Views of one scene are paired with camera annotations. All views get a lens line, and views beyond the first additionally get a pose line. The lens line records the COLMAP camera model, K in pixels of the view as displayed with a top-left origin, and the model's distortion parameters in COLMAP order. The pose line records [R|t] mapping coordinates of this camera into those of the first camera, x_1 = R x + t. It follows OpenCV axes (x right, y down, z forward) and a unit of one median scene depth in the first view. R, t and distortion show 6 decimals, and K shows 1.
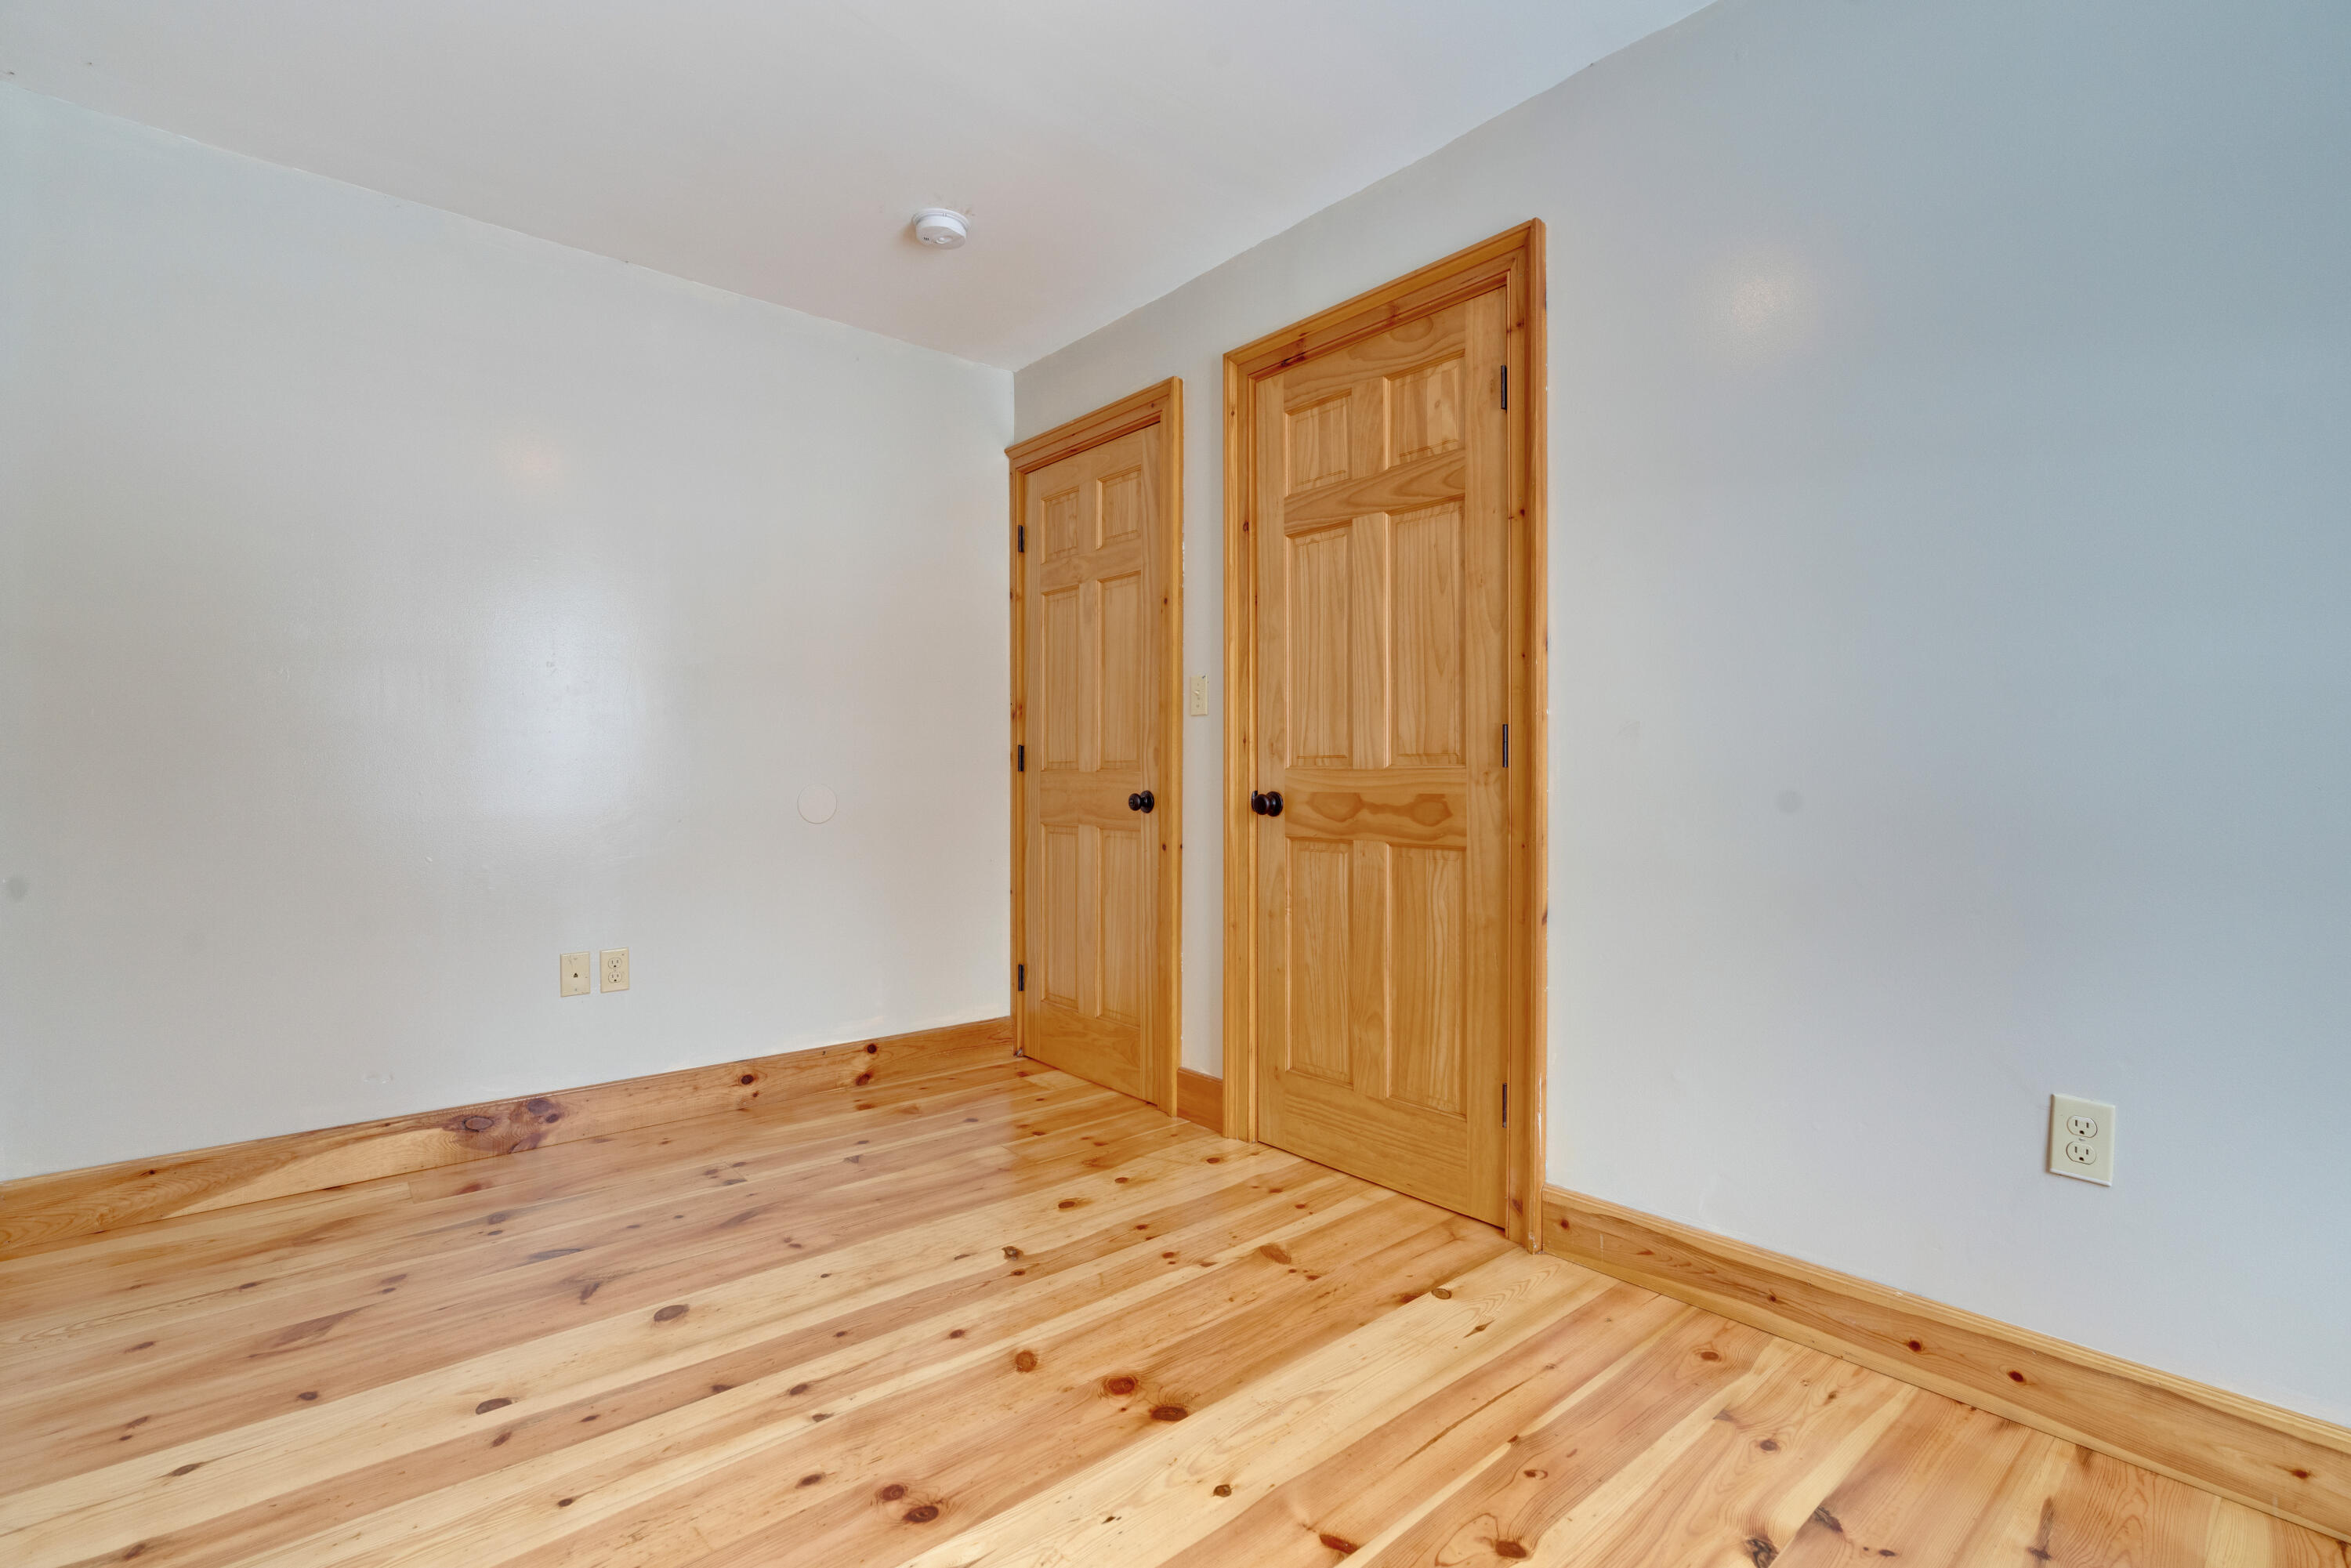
lens RADIAL K [[1054.4, 0, 1175.5], [0, 1054.4, 784.0], [0, 0, 1]] dist [0.000057, 0.000216]
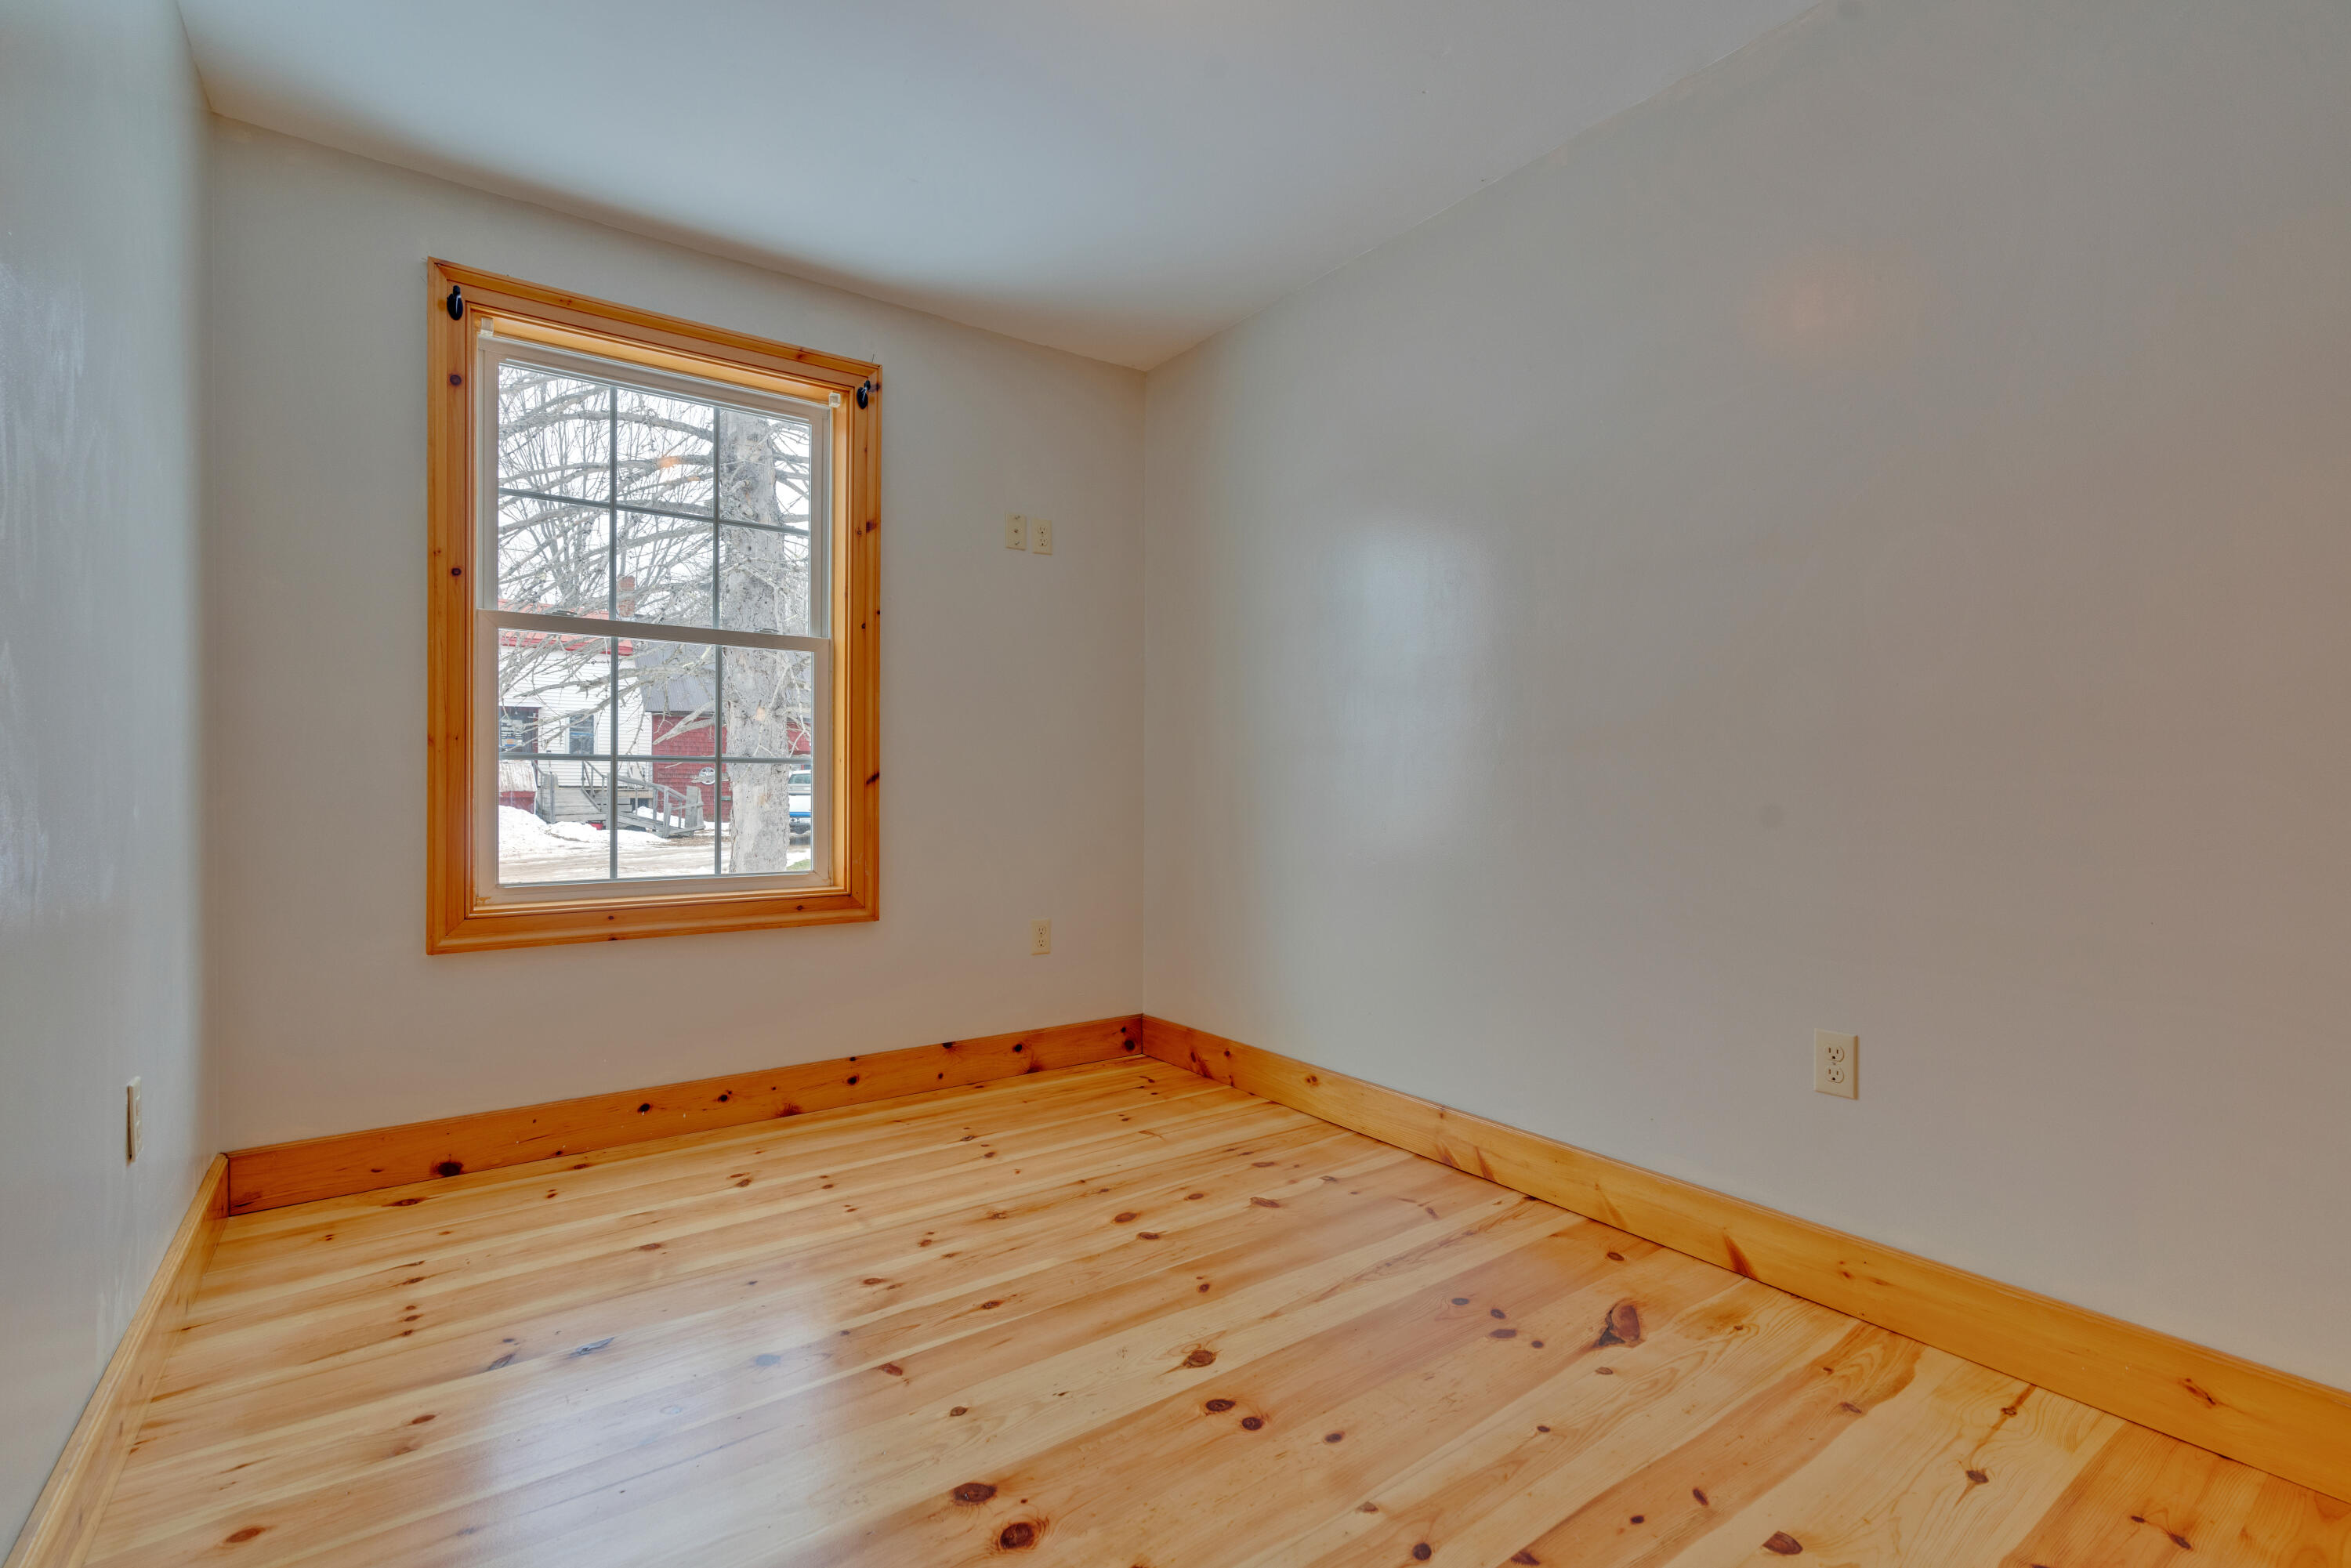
lens RADIAL K [[1054.4, 0, 1175.5], [0, 1054.4, 784.0], [0, 0, 1]] dist [0.000057, 0.000216]
pose [[-0.996605, -0.000951, 0.082324, -0.262533], [0.001048, 0.999706, 0.024233, -0.021461], [-0.082323, 0.024237, -0.996311, 1.967787]]
